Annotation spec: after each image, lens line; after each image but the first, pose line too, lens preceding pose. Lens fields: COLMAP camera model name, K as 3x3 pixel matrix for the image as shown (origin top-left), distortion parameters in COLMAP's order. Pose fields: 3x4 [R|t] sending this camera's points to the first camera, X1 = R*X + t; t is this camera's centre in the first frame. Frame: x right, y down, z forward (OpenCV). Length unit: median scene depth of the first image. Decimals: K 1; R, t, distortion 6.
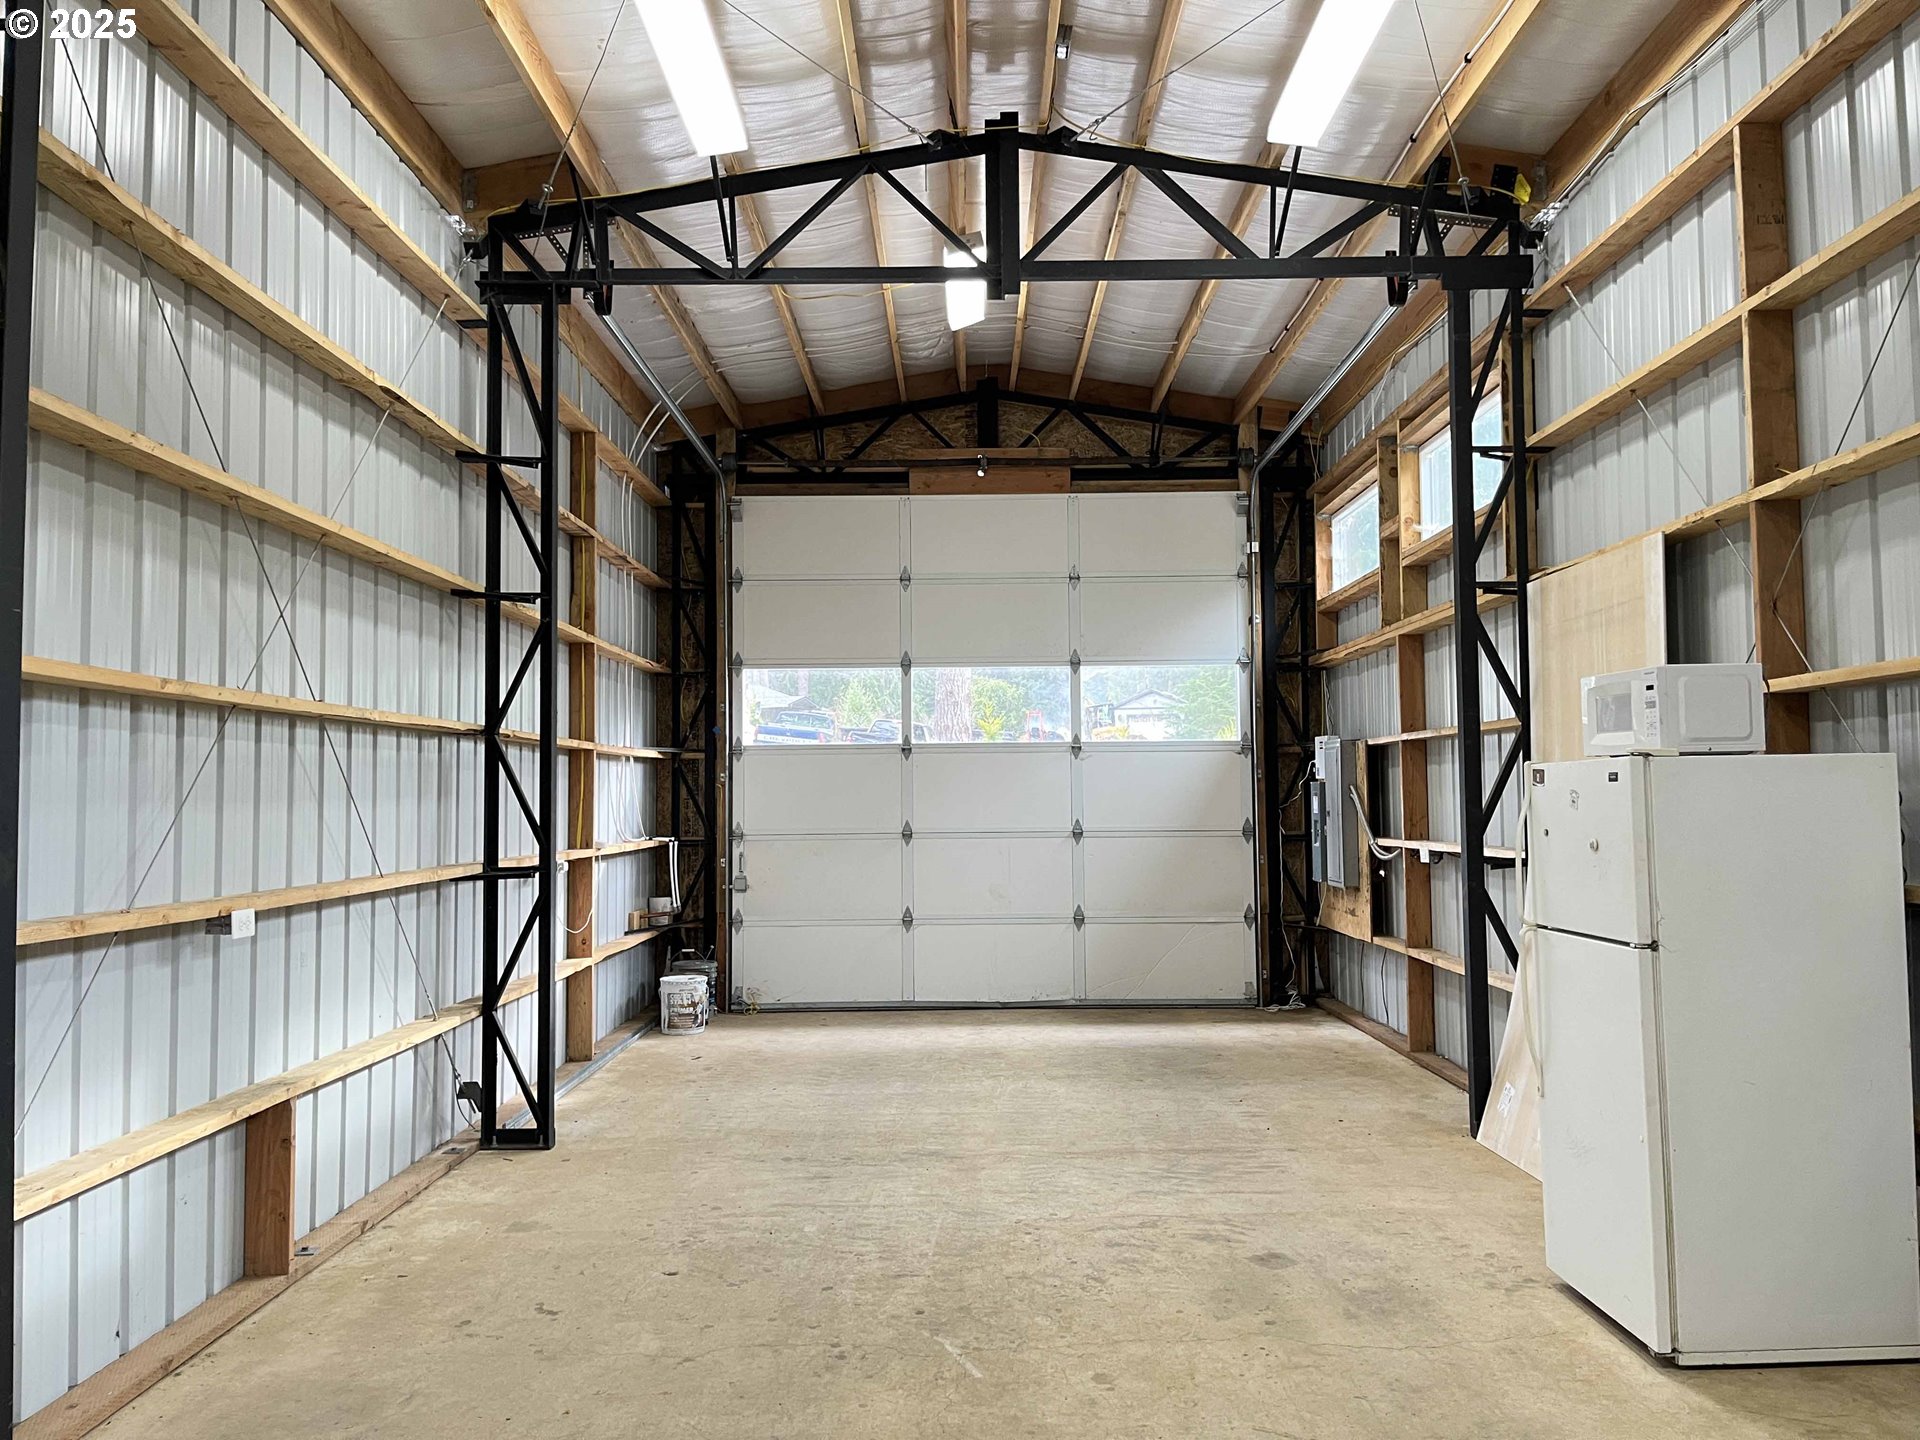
lens RADIAL K [[1462.9, 0, 961.5], [0, 1462.9, 715.7], [0, 0, 1]] dist [0.037757, 0.002194]
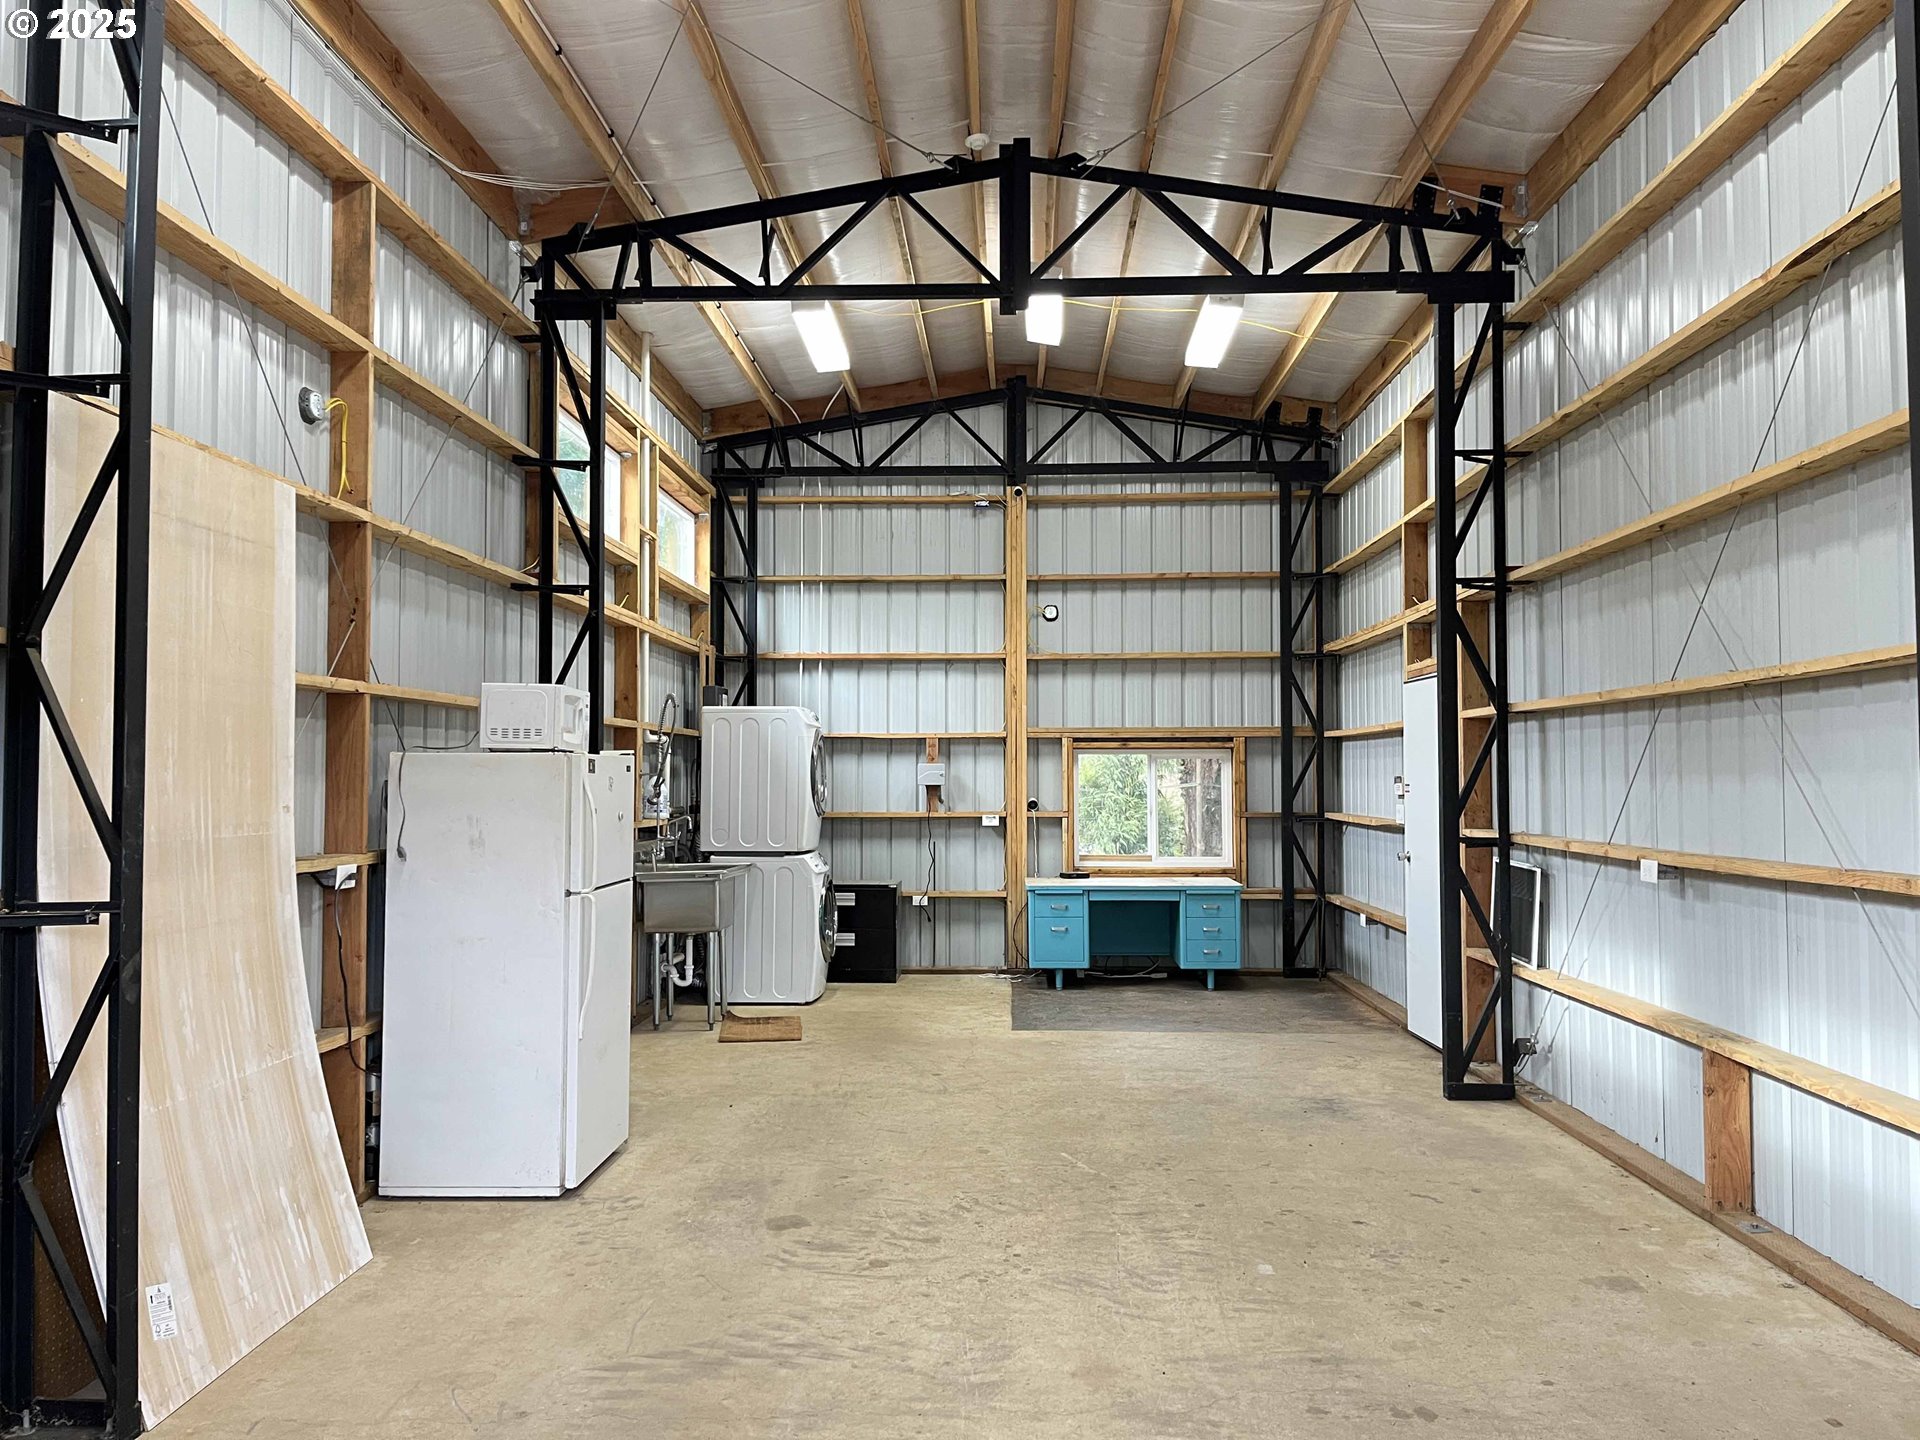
lens RADIAL K [[1462.9, 0, 958.8], [0, 1462.9, 721.1], [0, 0, 1]] dist [0.037757, 0.002194]
pose [[-0.999163, 0.013363, 0.038667, 0.044642], [0.009537, 0.995190, -0.097496, 0.119239], [-0.039784, -0.097046, -0.994484, 2.083690]]
